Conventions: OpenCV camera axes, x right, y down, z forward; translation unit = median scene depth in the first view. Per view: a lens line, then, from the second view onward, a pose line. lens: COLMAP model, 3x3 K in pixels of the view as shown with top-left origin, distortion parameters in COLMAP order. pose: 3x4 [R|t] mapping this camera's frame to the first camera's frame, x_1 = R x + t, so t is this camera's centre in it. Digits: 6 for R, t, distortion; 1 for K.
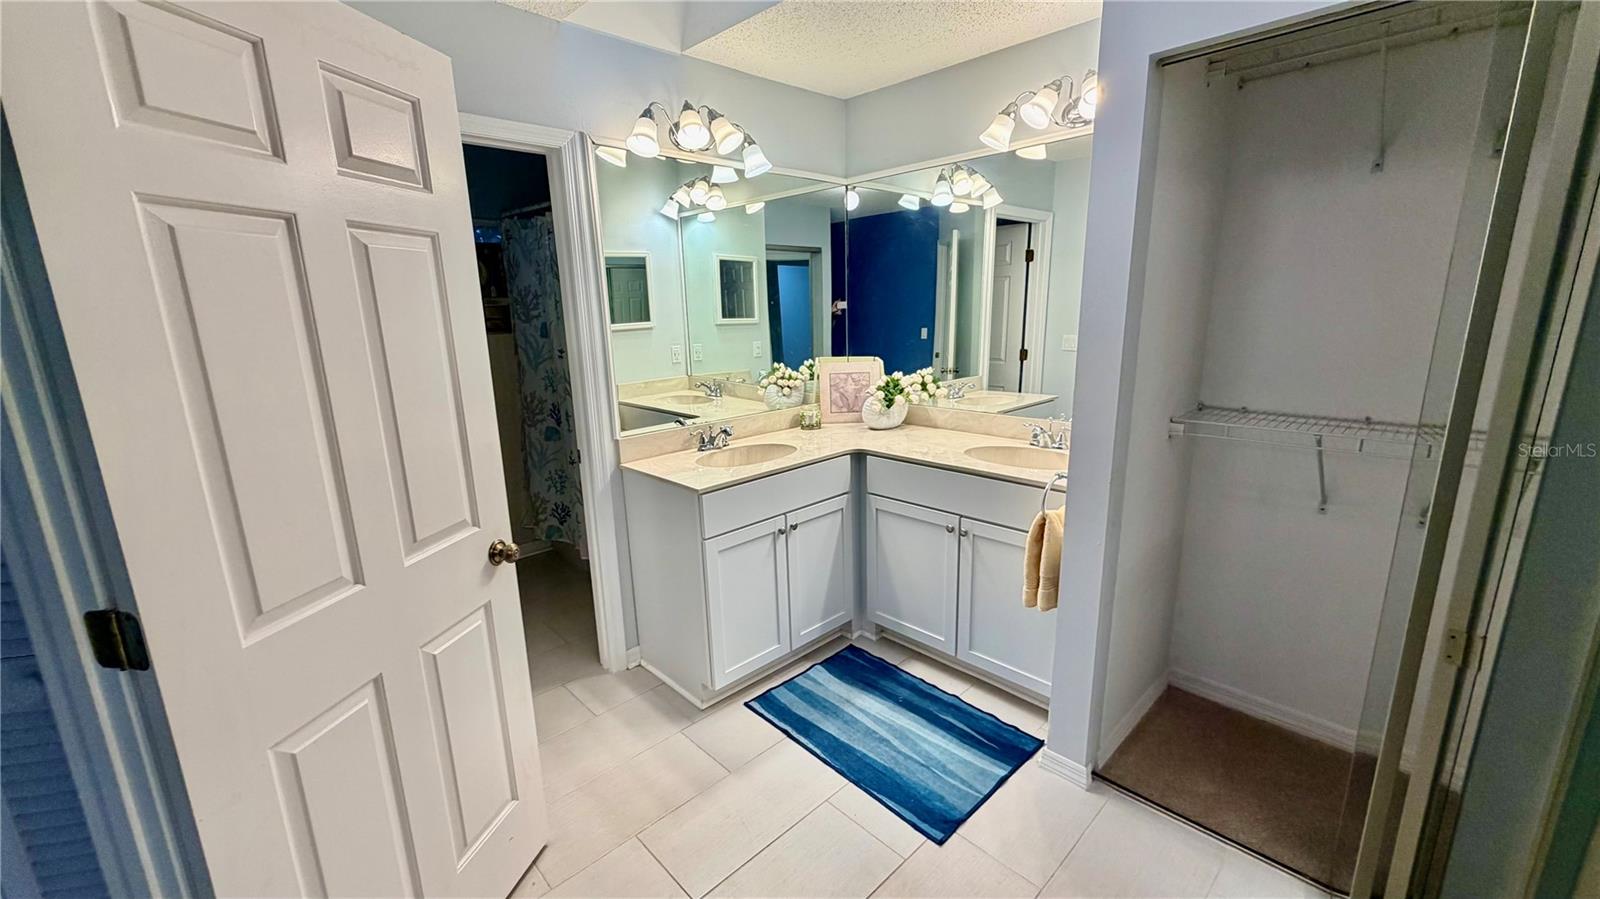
lens RADIAL K [[644.5, 0, 800.0], [0, 644.5, 449.5], [0, 0, 1]] dist [-0.000324, 0.000170]
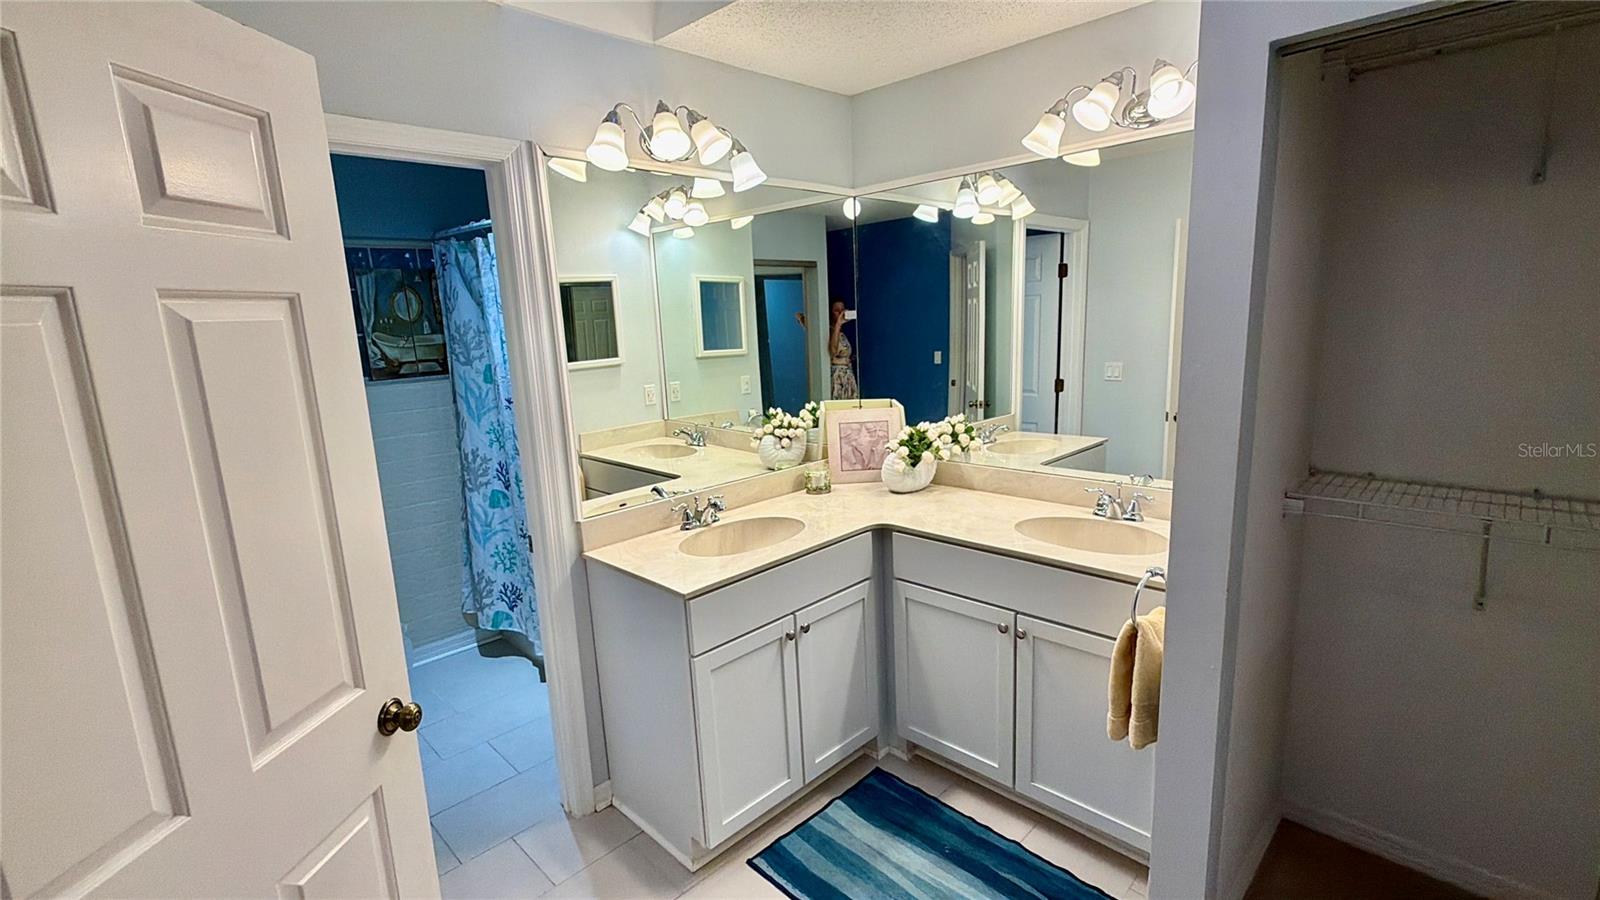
lens RADIAL K [[728.5, 0, 806.7], [0, 728.5, 451.6], [0, 0, 1]] dist [-0.000177, 0.000556]
pose [[0.999477, -0.020807, 0.024754, -0.022621], [0.021720, 0.999071, -0.037223, -0.057085], [-0.023957, 0.037742, 0.999000, 0.090101]]
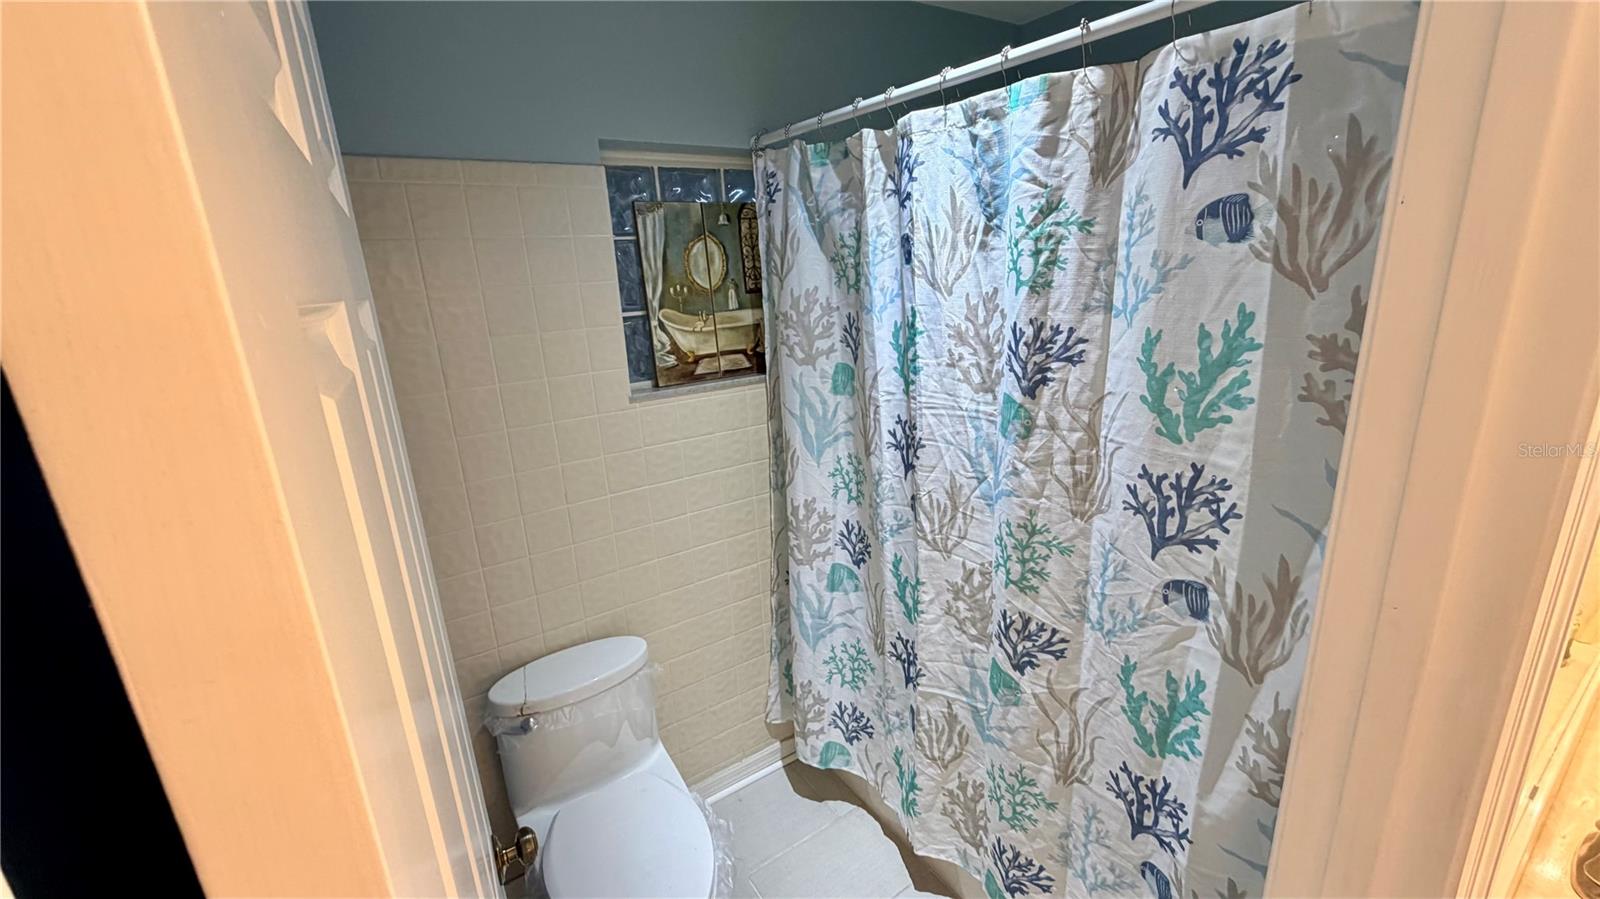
lens RADIAL K [[644.5, 0, 800.0], [0, 644.5, 449.5], [0, 0, 1]] dist [-0.000324, 0.000170]
pose [[0.985026, 0.020111, -0.171228, -0.453459], [-0.011884, 0.998731, 0.048940, -0.206277], [0.171995, -0.046172, 0.984015, 0.678917]]
